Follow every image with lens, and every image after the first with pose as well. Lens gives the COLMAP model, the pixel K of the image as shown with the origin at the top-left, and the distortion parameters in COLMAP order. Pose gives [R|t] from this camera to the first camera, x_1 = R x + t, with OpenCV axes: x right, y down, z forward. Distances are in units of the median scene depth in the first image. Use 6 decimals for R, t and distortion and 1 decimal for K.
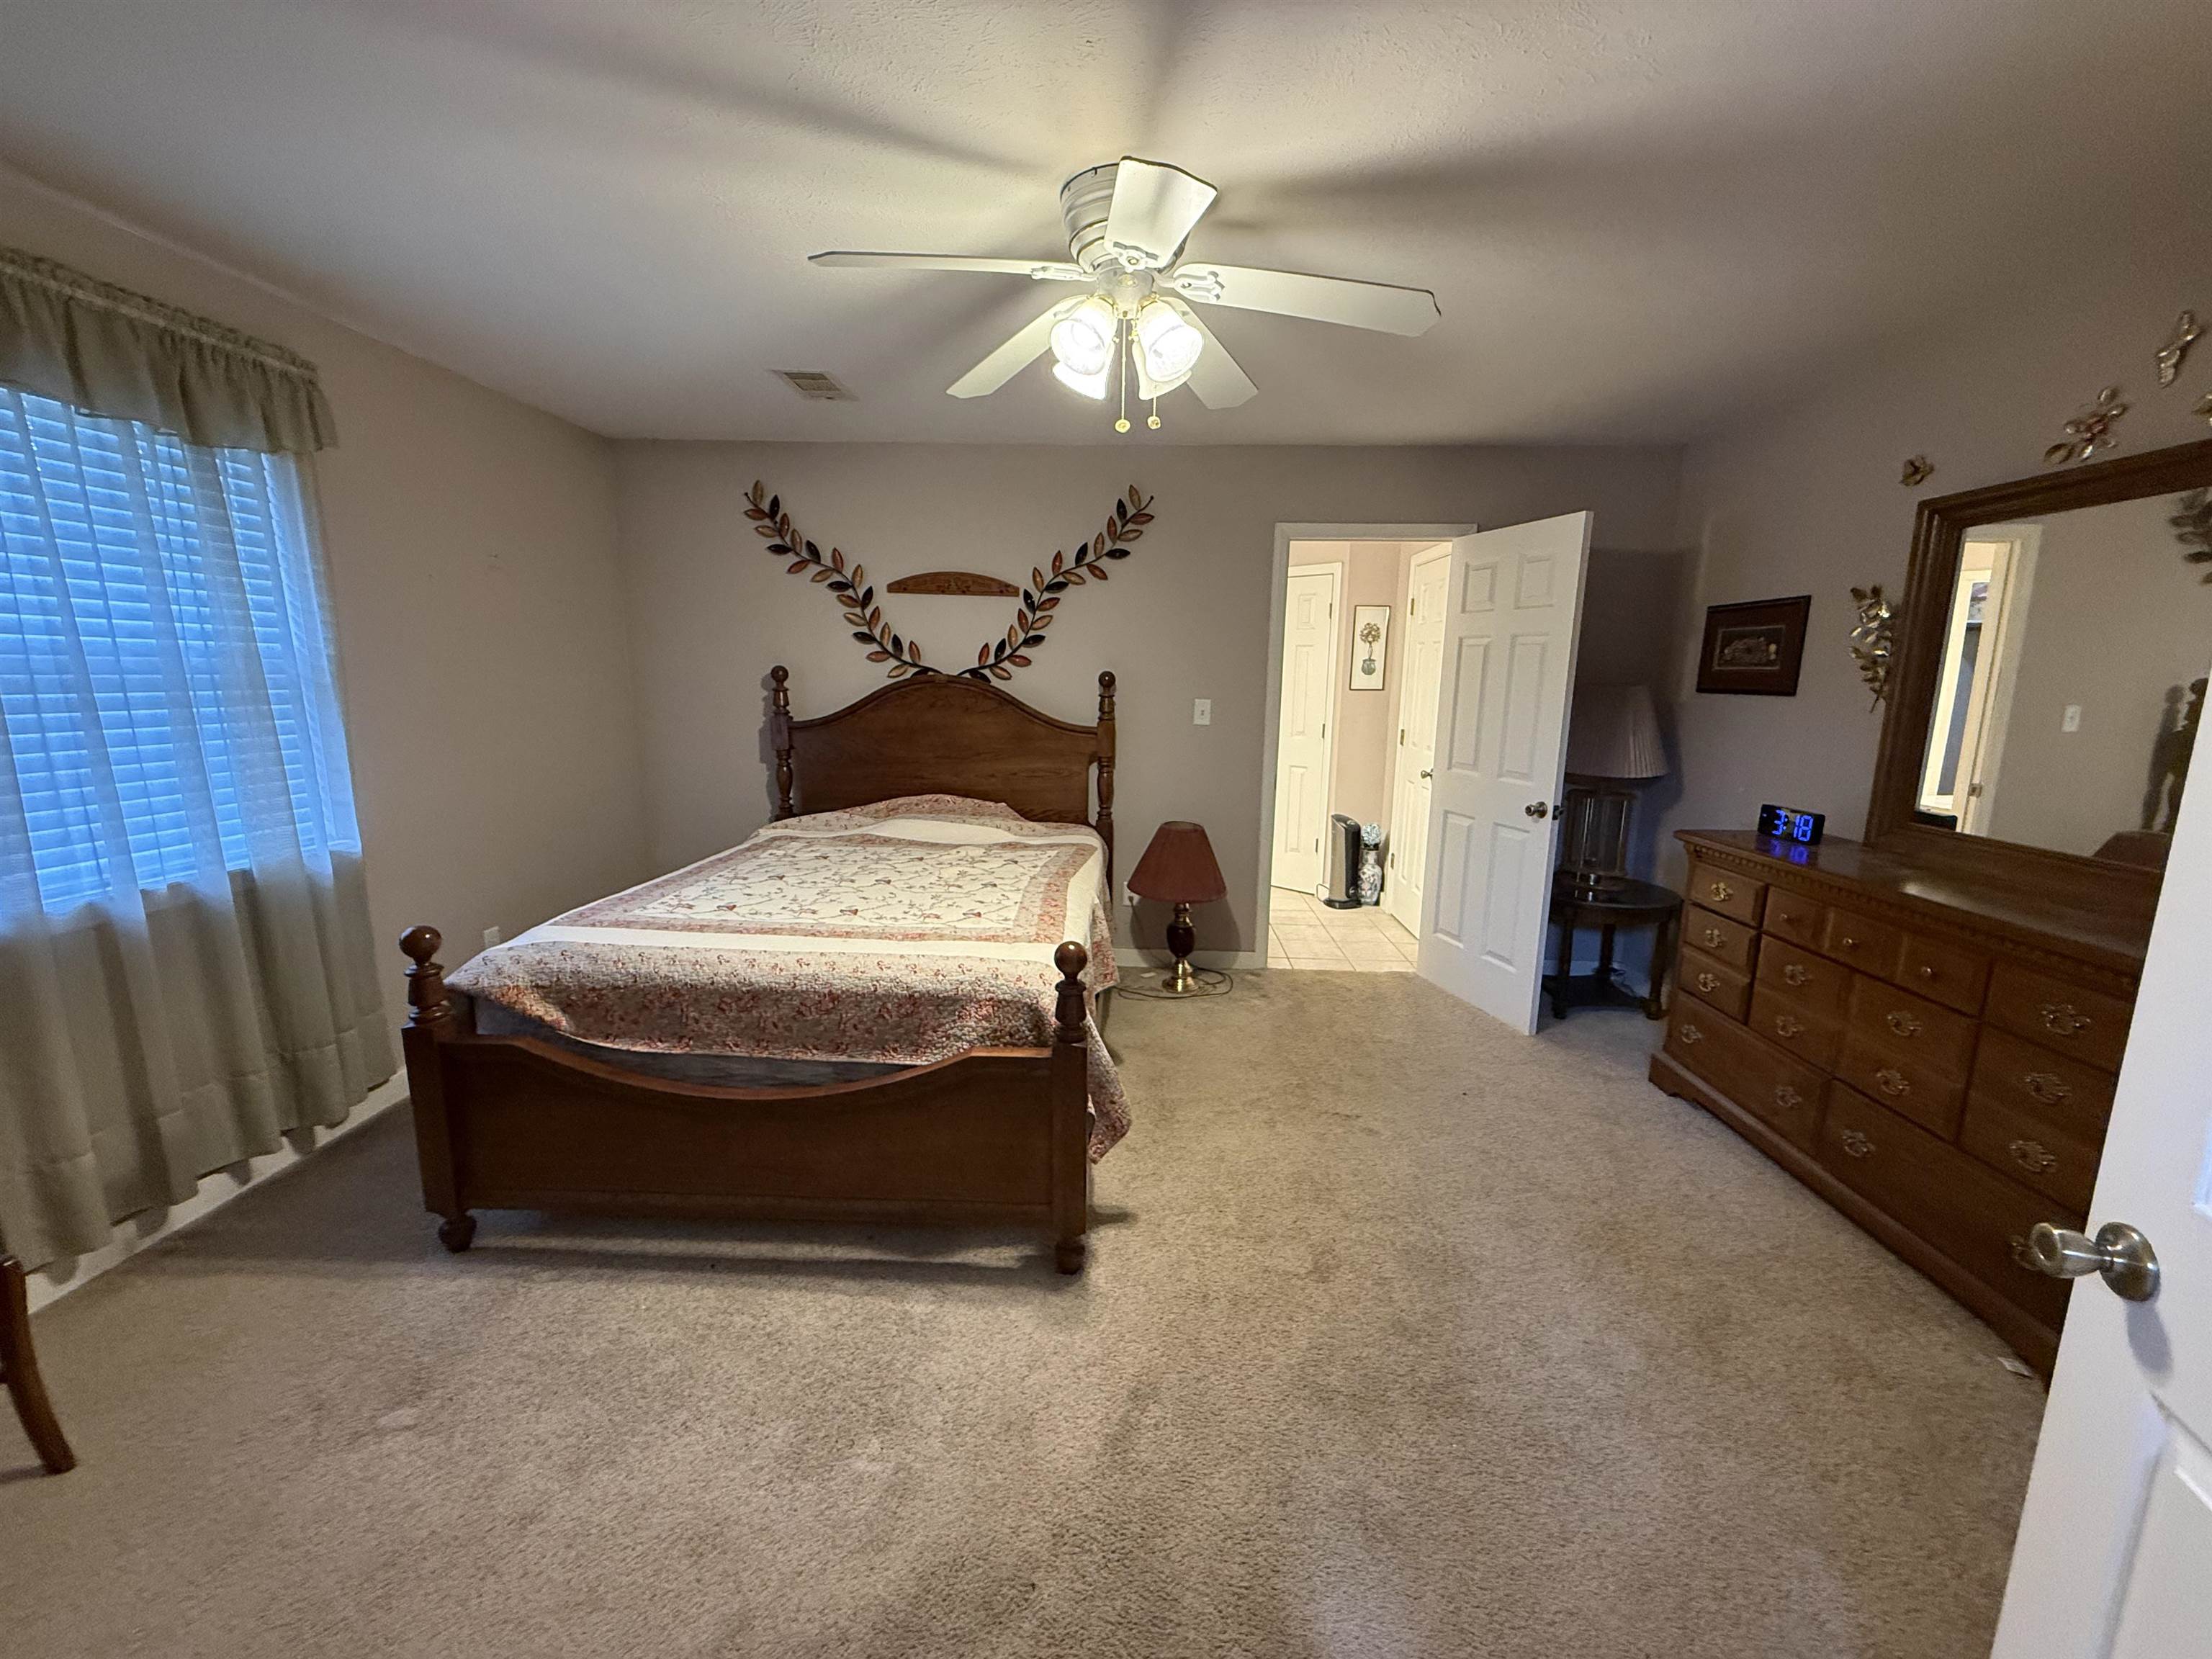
lens RADIAL K [[877.5, 0, 1096.6], [0, 877.5, 829.9], [0, 0, 1]] dist [0.002157, -0.000021]
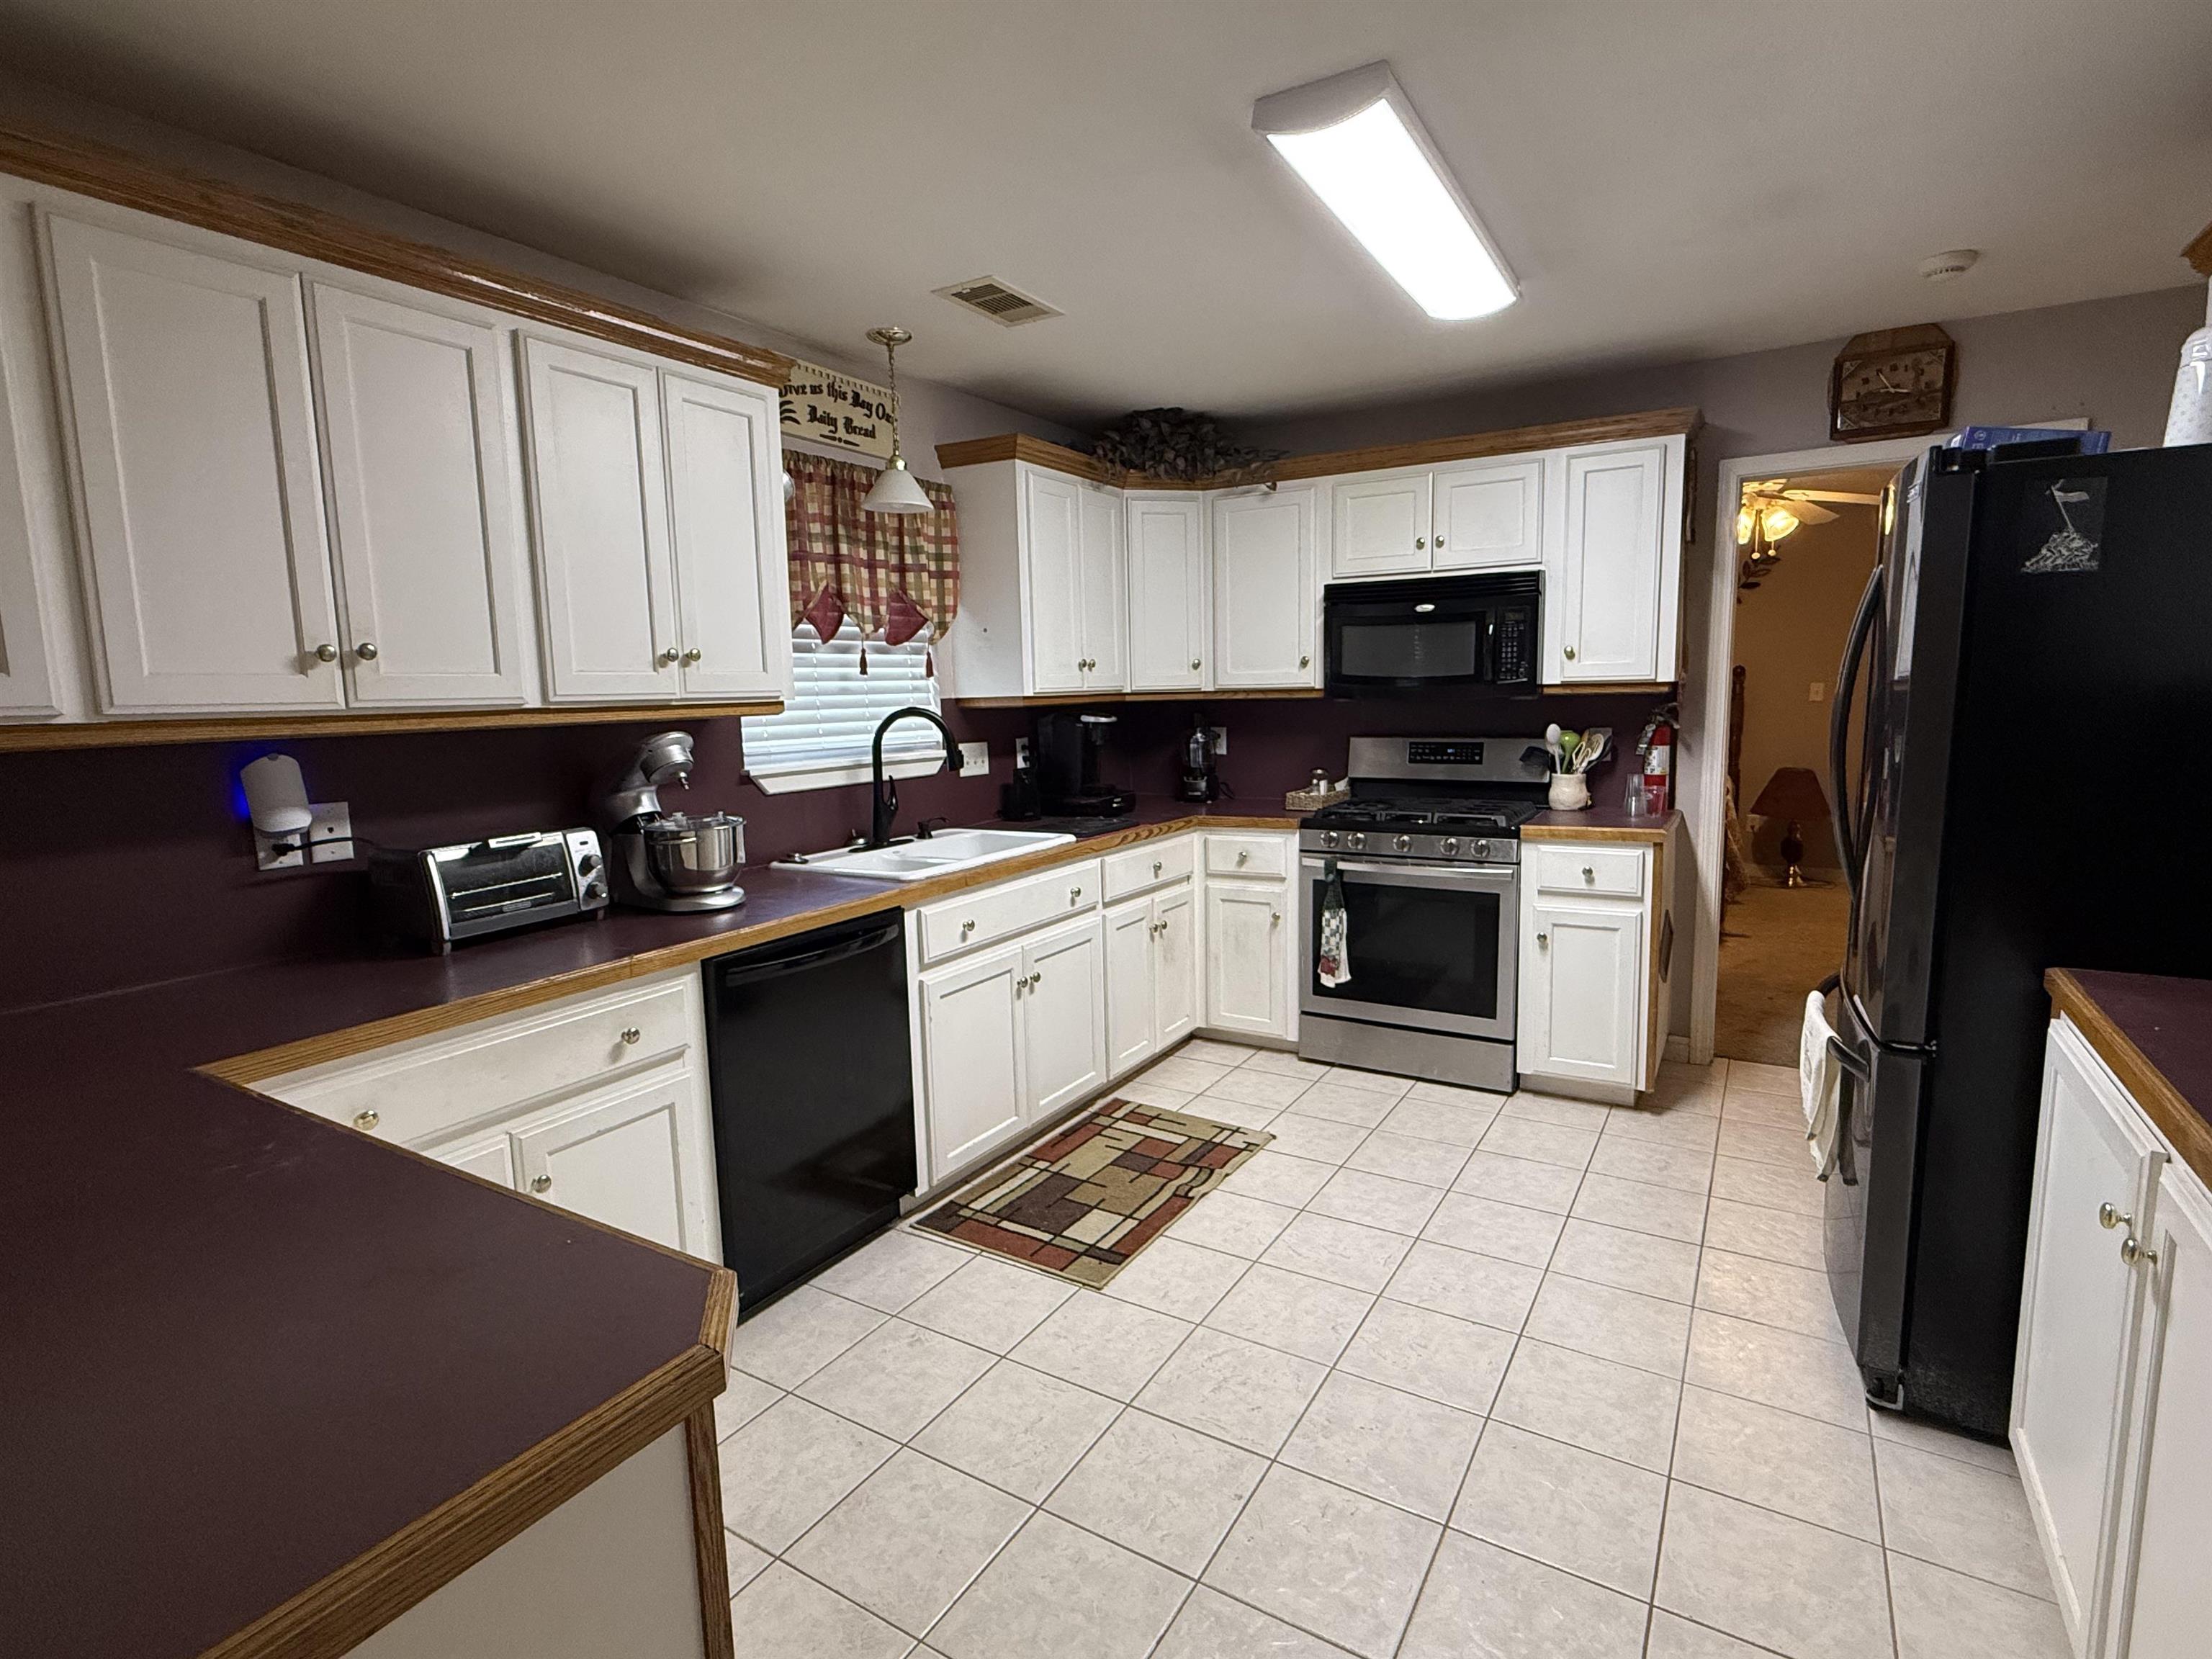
lens RADIAL K [[1092.8, 0, 1101.4], [0, 1092.8, 833.5], [0, 0, 1]] dist [0.000282, -0.000073]
pose [[0.876104, 0.030725, -0.481142, -0.036416], [-0.047761, 0.998589, -0.023199, 0.203132], [0.479750, 0.043305, 0.876336, -1.160006]]
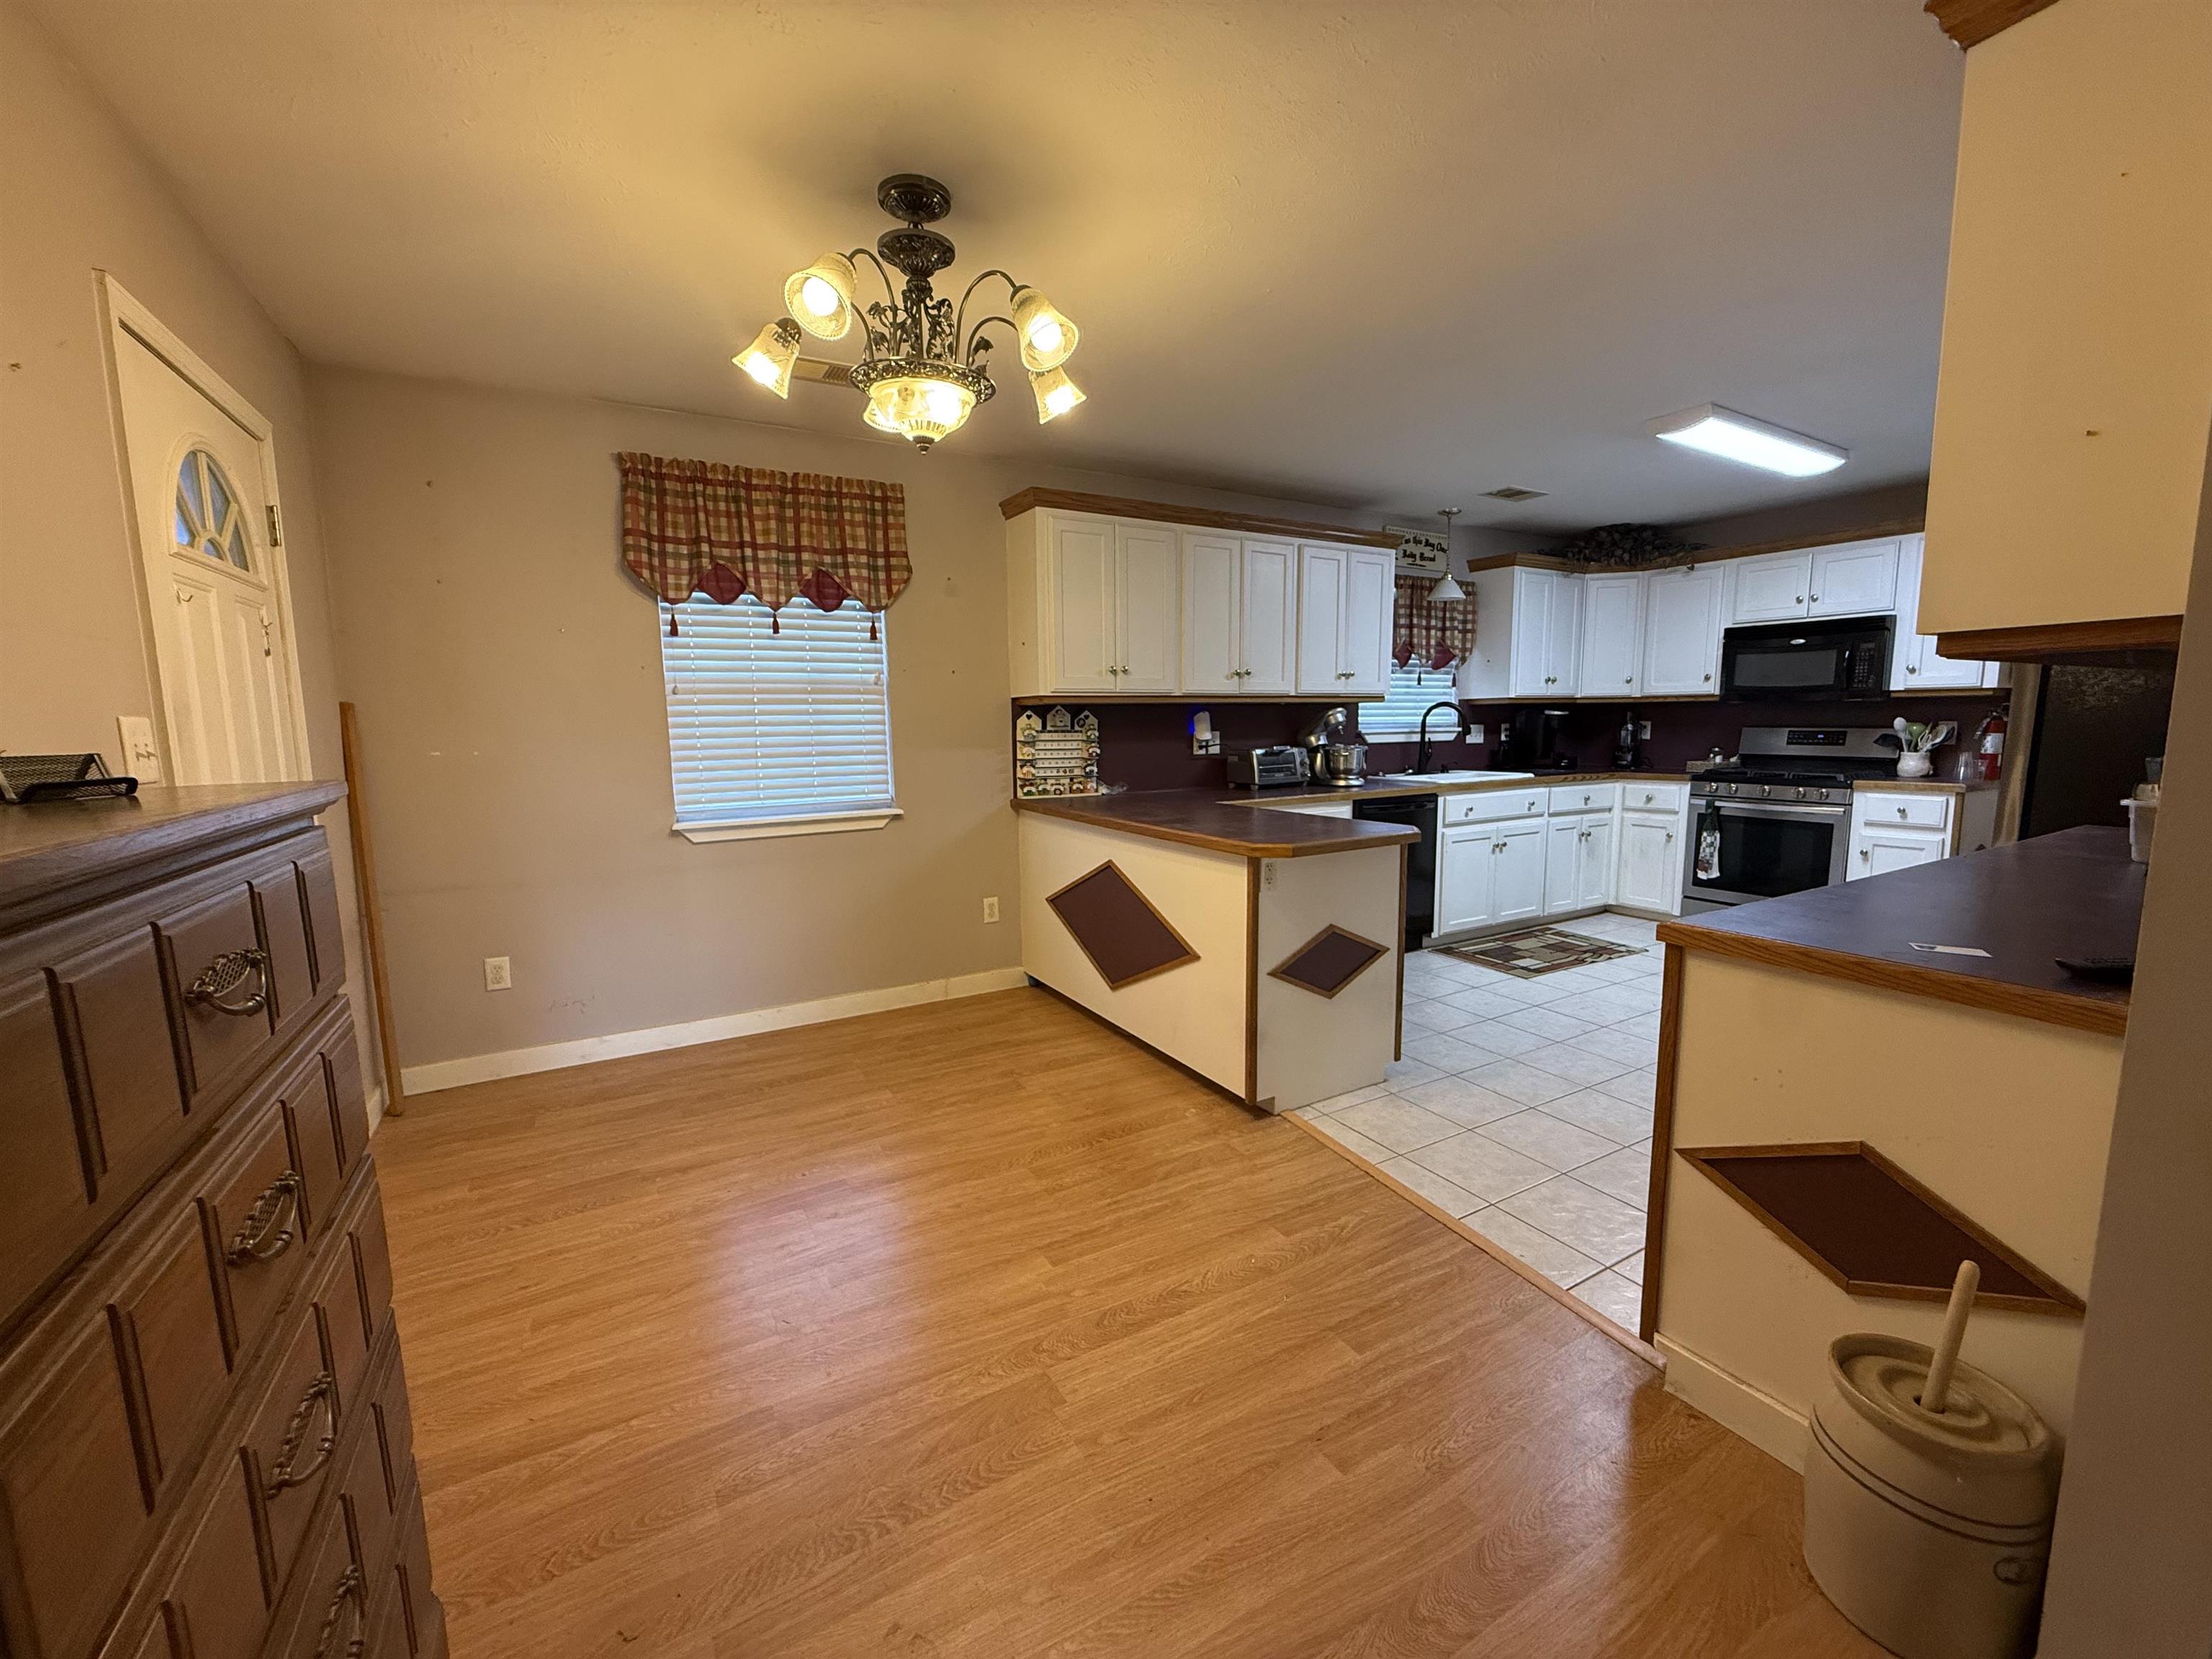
lens RADIAL K [[877.5, 0, 1096.6], [0, 877.5, 829.9], [0, 0, 1]] dist [0.002157, -0.000021]
pose [[0.536764, 0.087509, -0.839182, 0.280685], [-0.125984, 0.991769, 0.022838, 0.325682], [0.834274, 0.093465, 0.543371, -1.649555]]
